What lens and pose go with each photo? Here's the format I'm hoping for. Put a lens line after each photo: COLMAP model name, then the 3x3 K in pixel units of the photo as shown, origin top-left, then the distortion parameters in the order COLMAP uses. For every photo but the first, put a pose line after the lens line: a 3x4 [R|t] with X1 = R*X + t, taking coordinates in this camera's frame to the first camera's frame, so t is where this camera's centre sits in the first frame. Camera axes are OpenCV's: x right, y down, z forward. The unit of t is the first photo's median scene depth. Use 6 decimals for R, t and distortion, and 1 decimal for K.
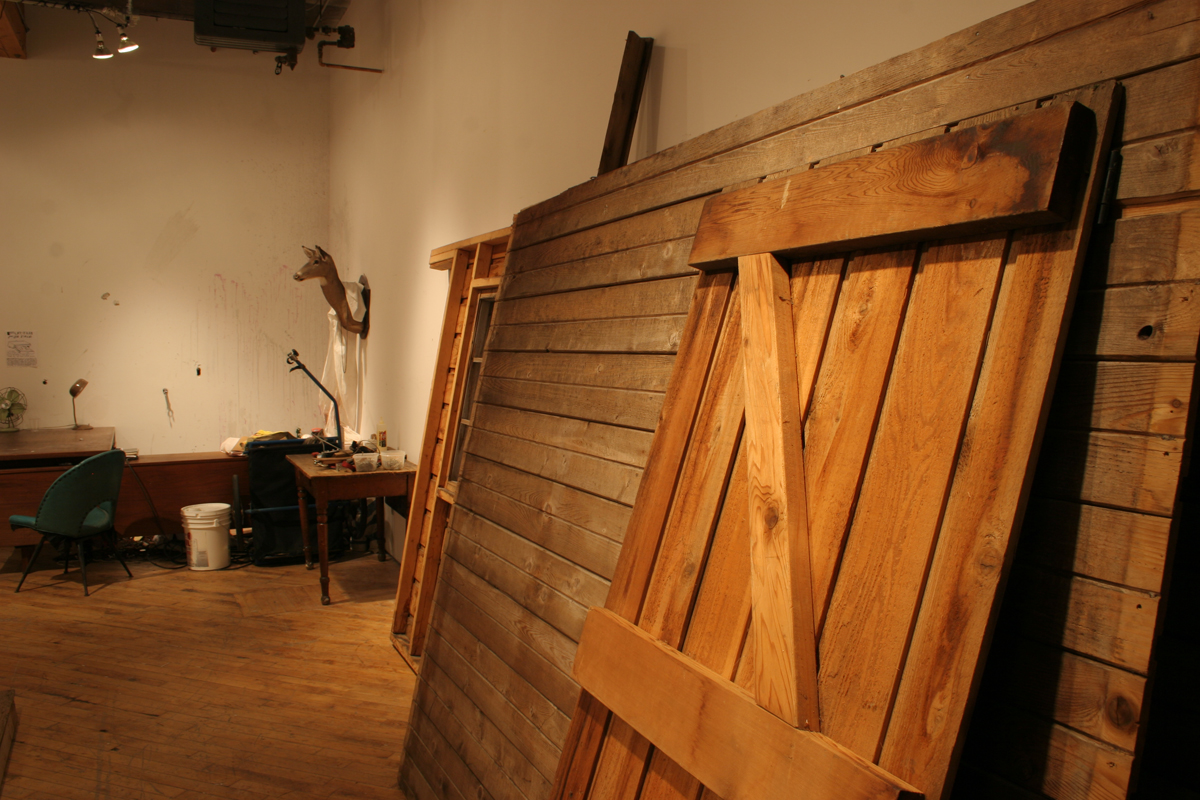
lens RADIAL K [[984.4, 0, 607.7], [0, 984.4, 402.5], [0, 0, 1]] dist [-0.158218, 0.130602]
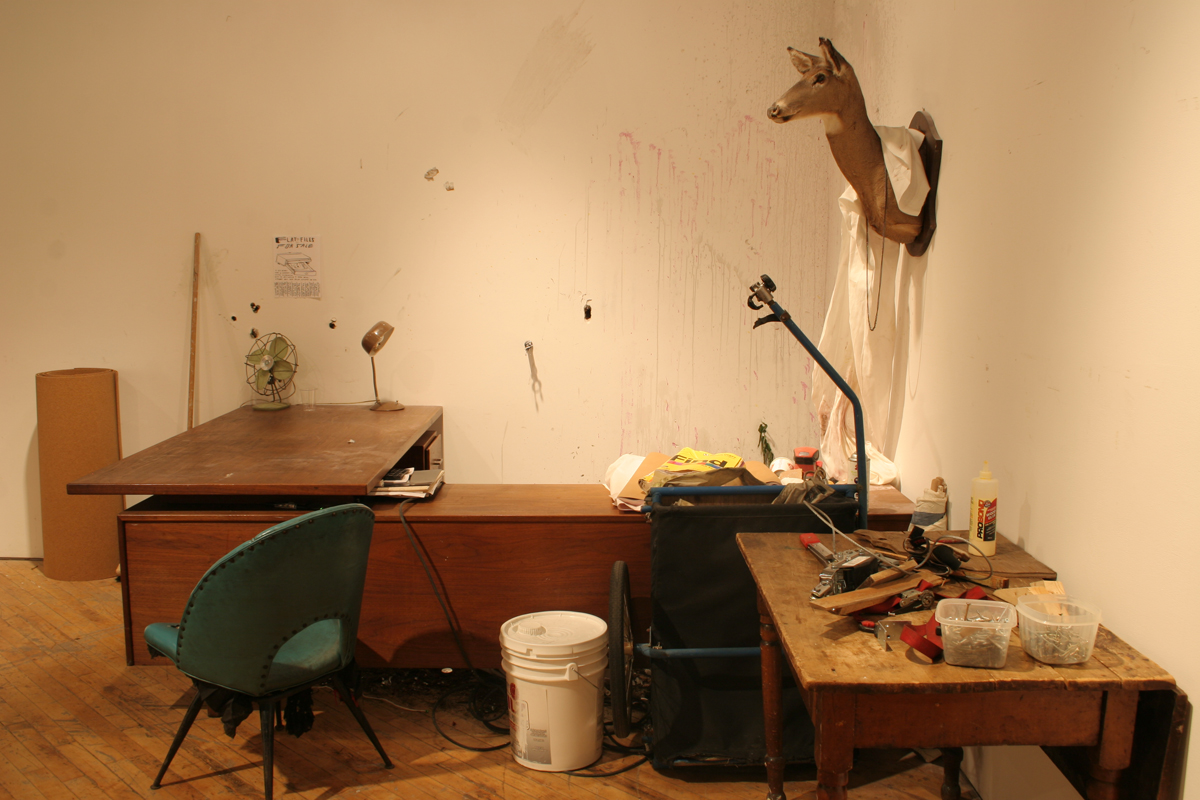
lens RADIAL K [[1123.3, 0, 606.3], [0, 1123.3, 402.0], [0, 0, 1]] dist [-0.110156, 0.003871]
pose [[0.903885, 0.060249, -0.423512, -0.185918], [-0.035937, 0.997227, 0.065166, -0.030569], [0.426264, -0.043683, 0.903544, 0.554745]]
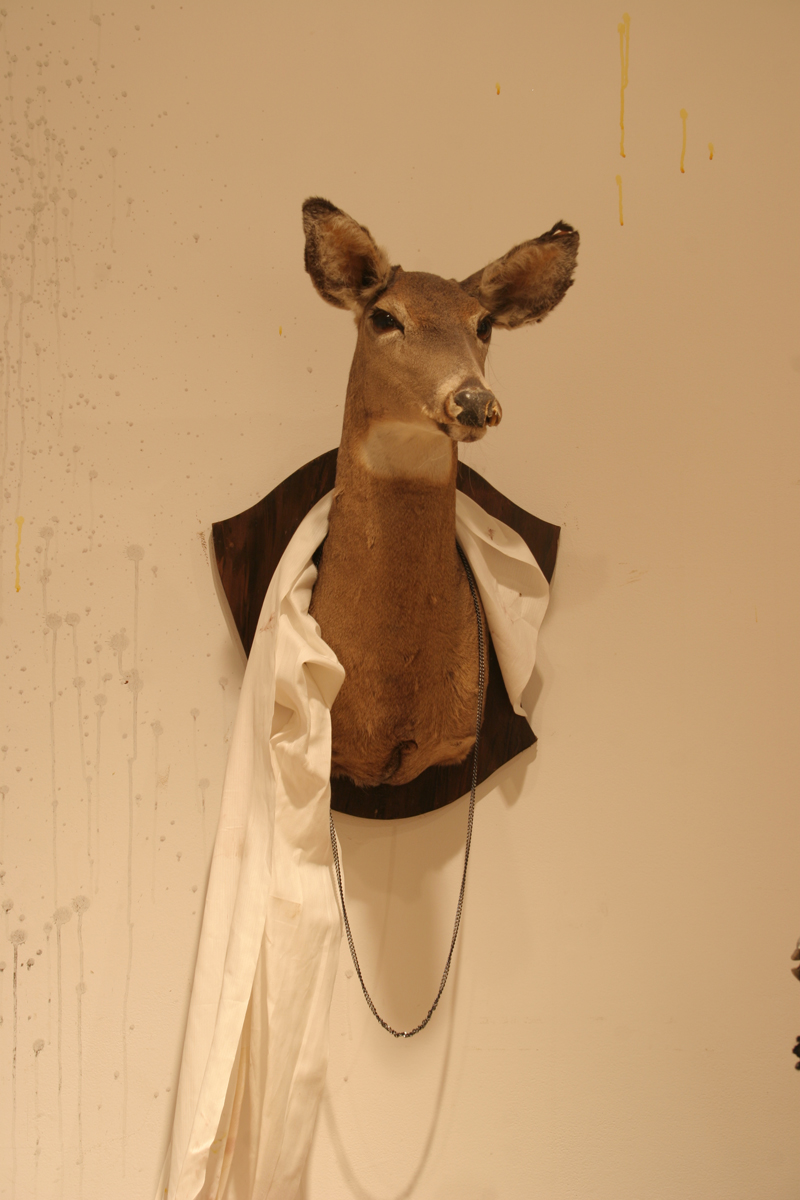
lens RADIAL K [[2472.1, 0, 400.0], [0, 2472.1, 600.0], [0, 0, 1]] dist [0.059012, 0.225403]
pose [[0.460766, 0.037058, 0.886748, -0.727815], [0.066481, 0.994880, -0.076121, -0.081394], [-0.885028, 0.094026, 0.455943, 0.933071]]
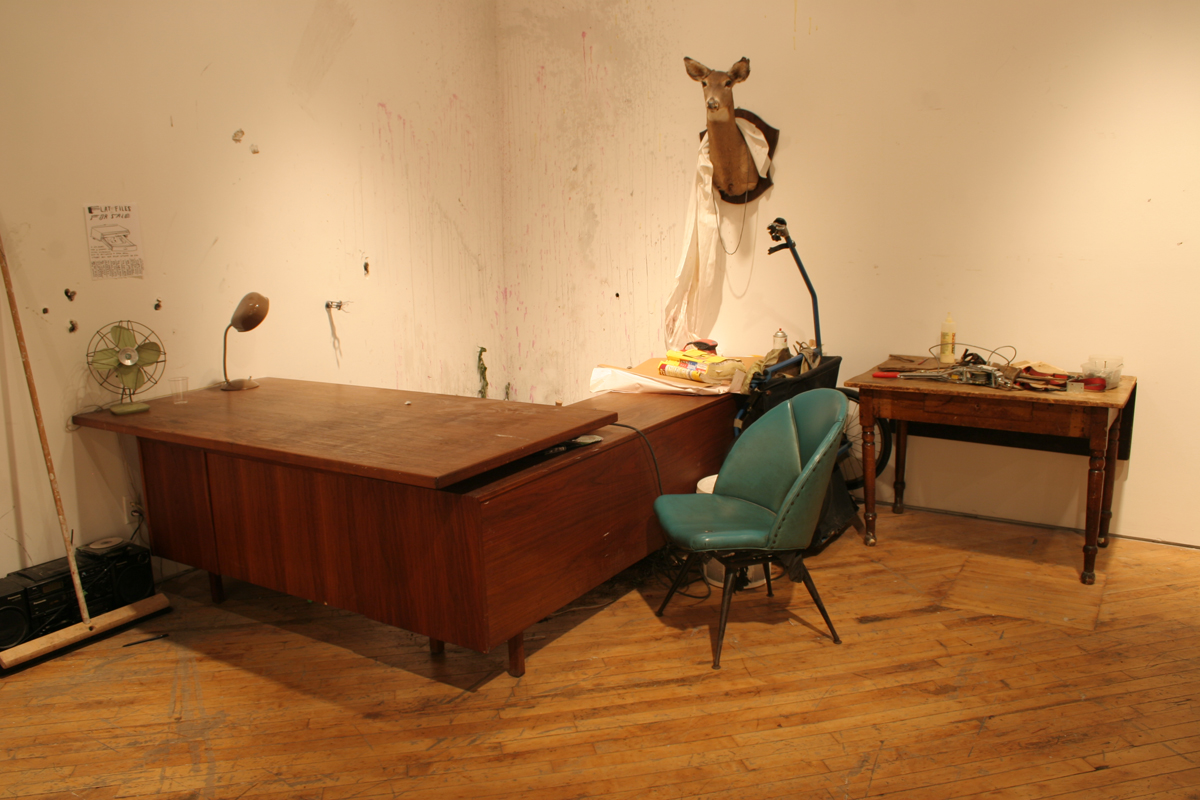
lens RADIAL K [[984.4, 0, 607.7], [0, 984.4, 402.5], [0, 0, 1]] dist [-0.158218, 0.130602]
pose [[0.851242, -0.123296, 0.510084, -0.806999], [0.060256, 0.988543, 0.138390, -0.032490], [-0.521303, -0.087068, 0.848919, 0.531637]]
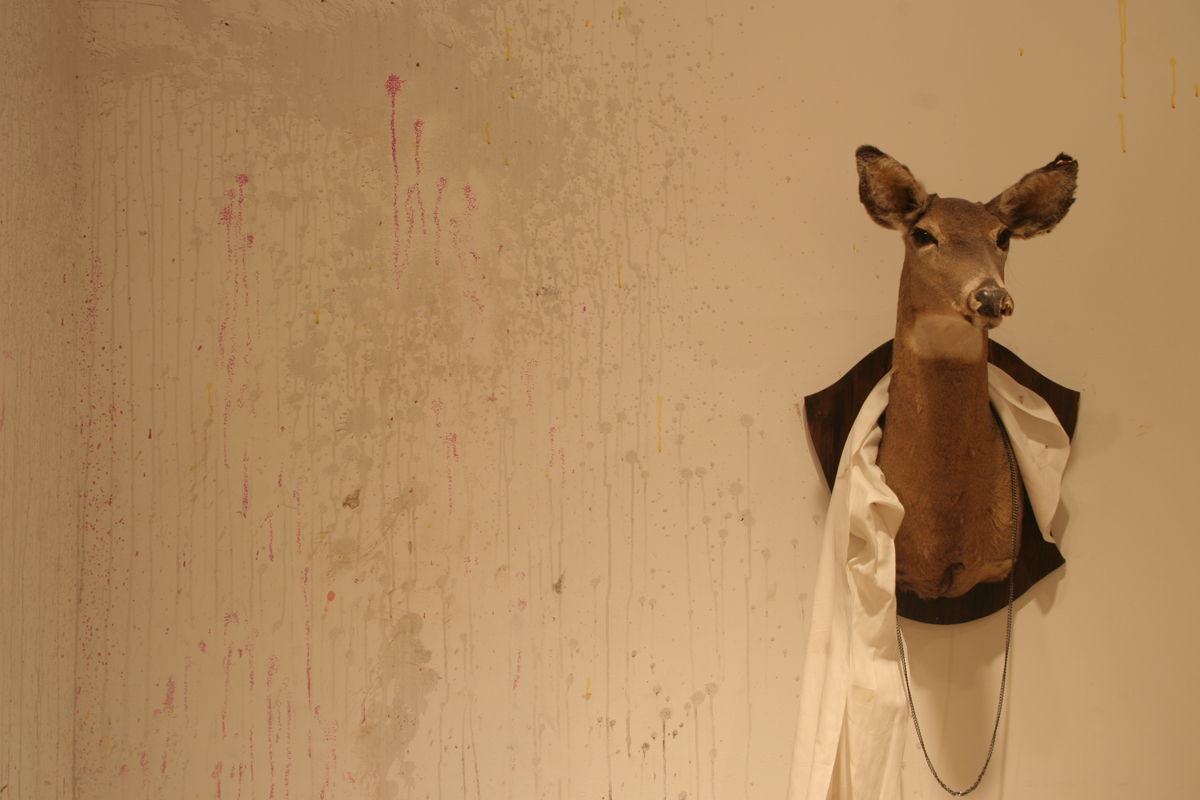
lens RADIAL K [[1925.4, 0, 600.0], [0, 1925.4, 400.0], [0, 0, 1]] dist [0.007043, 0.034599]
pose [[0.646796, 0.046653, 0.761235, -0.723402], [0.067192, 0.990760, -0.117810, -0.080404], [-0.759697, 0.127348, 0.637685, 0.911169]]
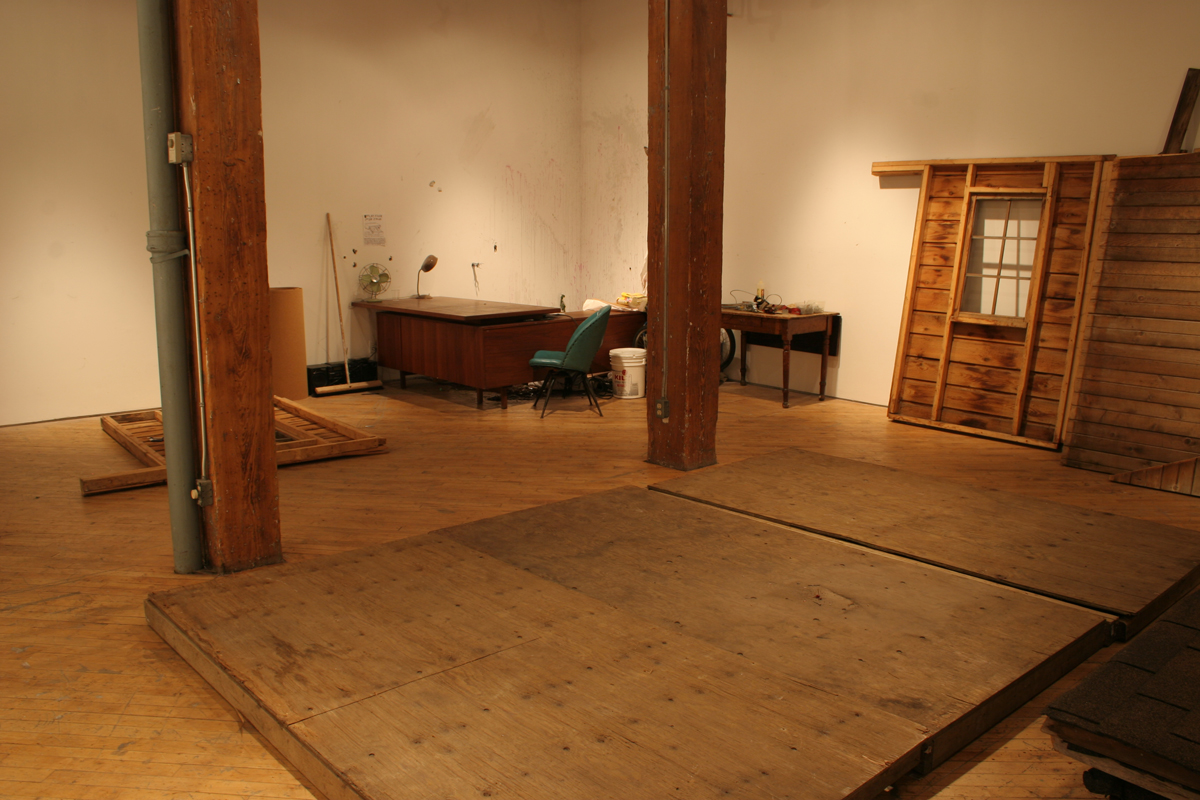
lens RADIAL K [[986.1, 0, 604.8], [0, 986.1, 417.6], [0, 0, 1]] dist [-0.186339, 0.156798]
pose [[0.965881, -0.051950, 0.253722, -0.802678], [0.018270, 0.990902, 0.133338, 0.021100], [-0.258340, -0.124153, 0.958043, -0.281177]]
